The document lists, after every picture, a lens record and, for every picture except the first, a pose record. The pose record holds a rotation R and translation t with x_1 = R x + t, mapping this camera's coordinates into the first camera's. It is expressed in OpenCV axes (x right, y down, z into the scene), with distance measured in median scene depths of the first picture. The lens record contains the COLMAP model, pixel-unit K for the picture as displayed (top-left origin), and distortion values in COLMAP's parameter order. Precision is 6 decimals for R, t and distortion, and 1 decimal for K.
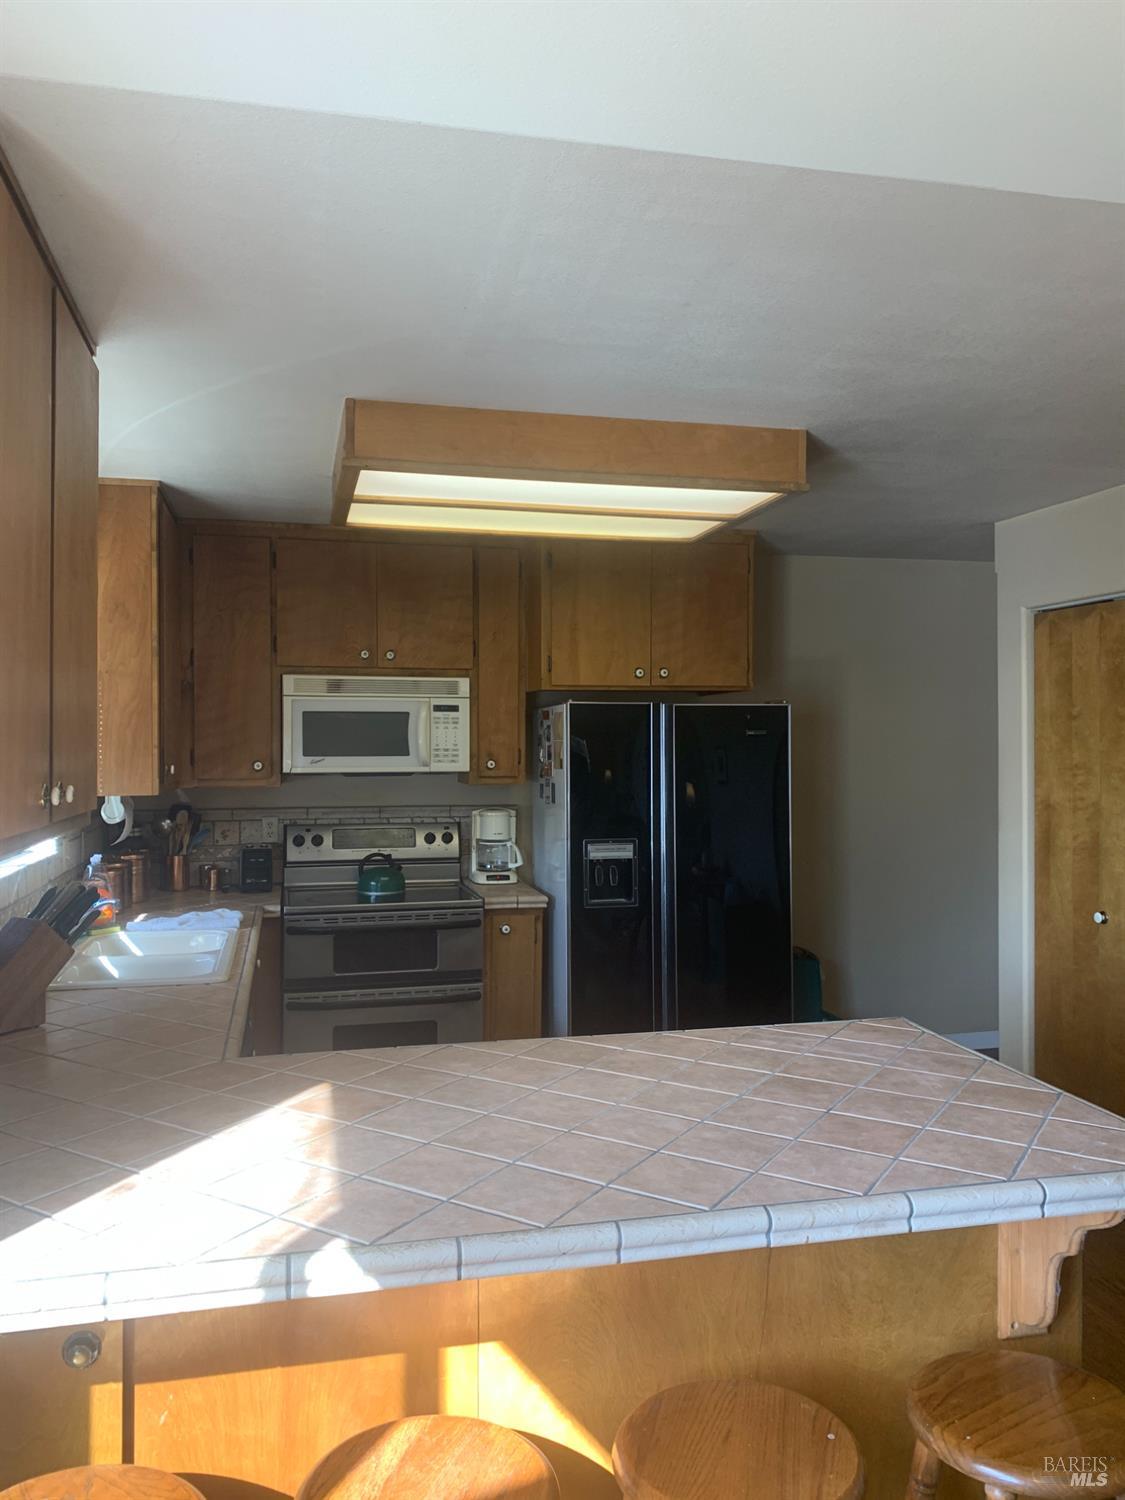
lens RADIAL K [[1138.0, 0, 573.1], [0, 1138.0, 744.9], [0, 0, 1]] dist [0.051223, -0.044700]
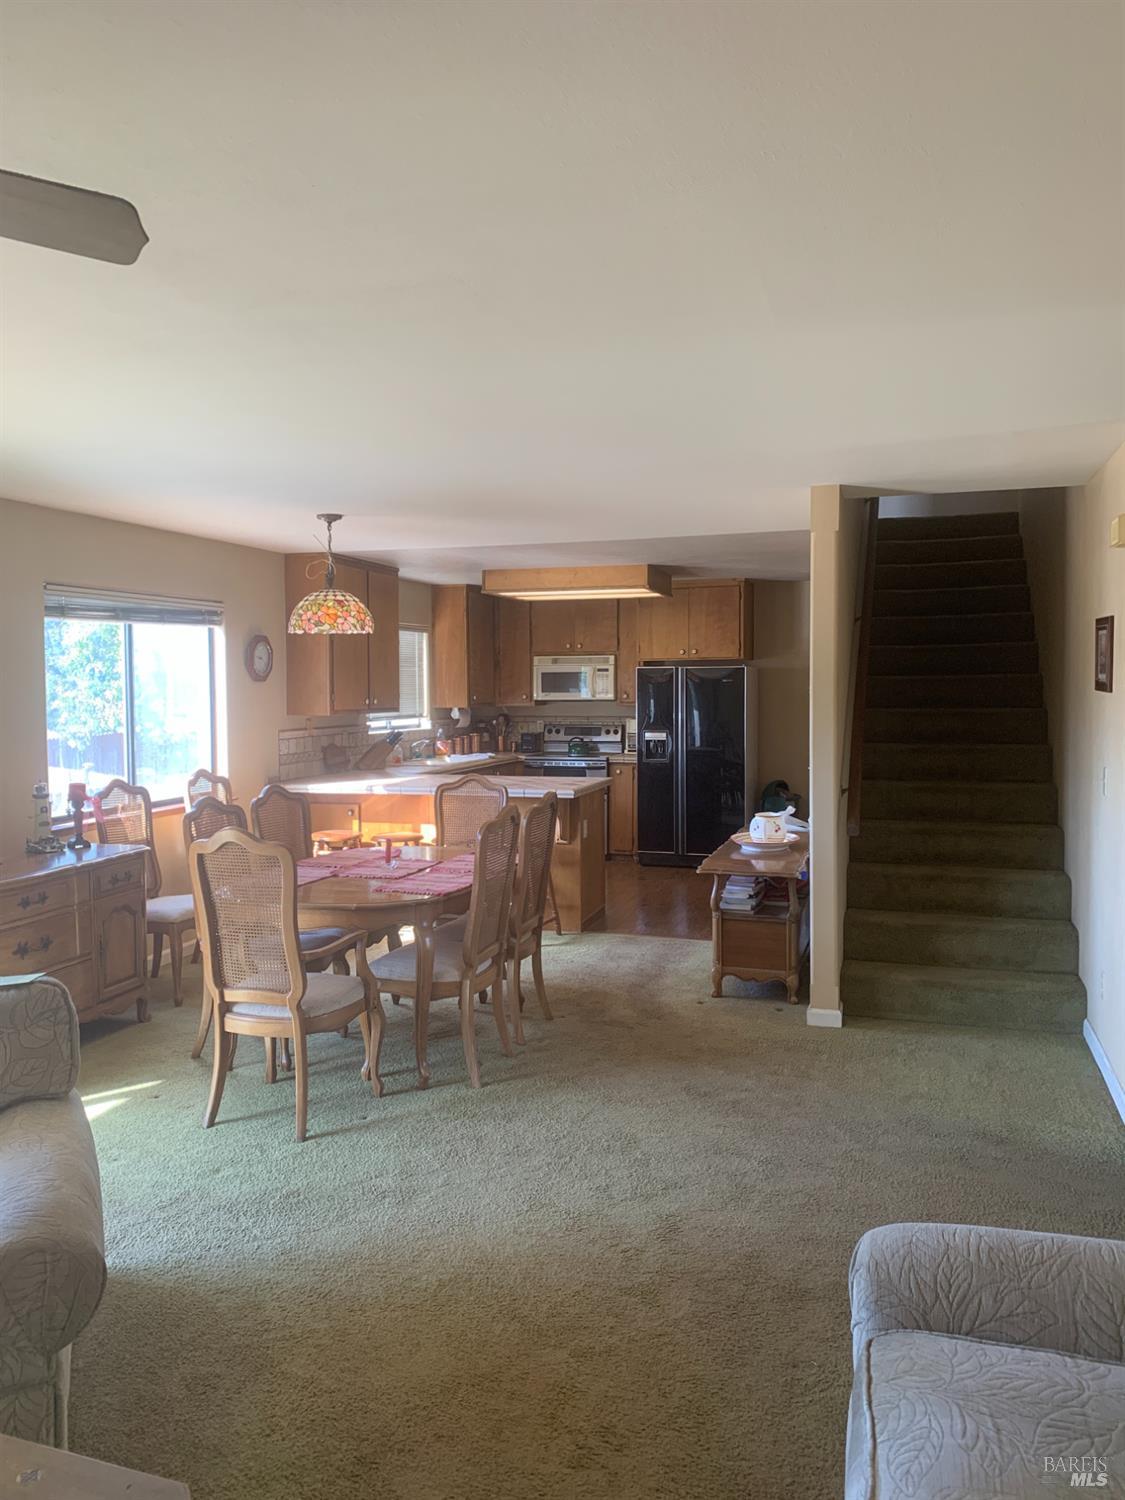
lens RADIAL K [[1138.0, 0, 563.3], [0, 1138.0, 750.3], [0, 0, 1]] dist [0.051223, -0.044700]
pose [[0.856613, 0.024813, -0.515362, 0.946087], [0.004958, 0.998401, 0.056311, -0.002606], [0.515935, -0.050792, 0.855120, -0.890820]]
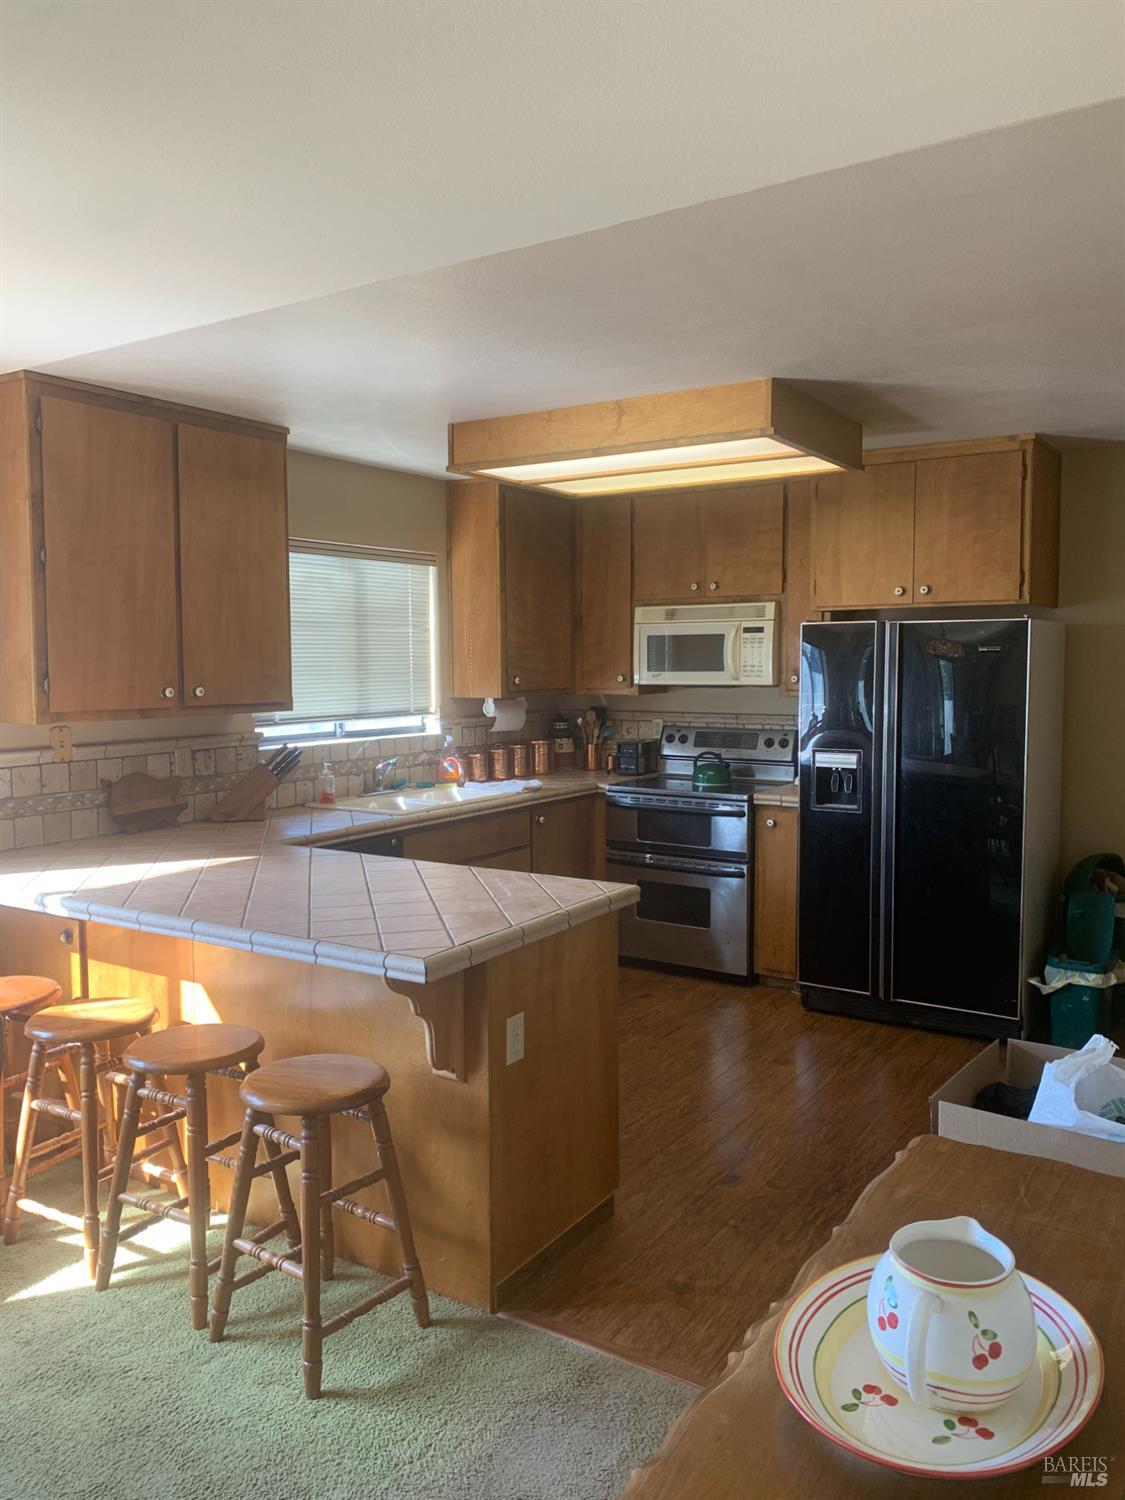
lens RADIAL K [[1138.0, 0, 560.2], [0, 1138.0, 751.7], [0, 0, 1]] dist [0.051223, -0.044700]
pose [[0.679145, 0.056986, -0.731789, 0.618004], [0.004754, 0.996619, 0.082021, -0.005046], [0.733989, -0.059183, 0.676578, 0.067450]]
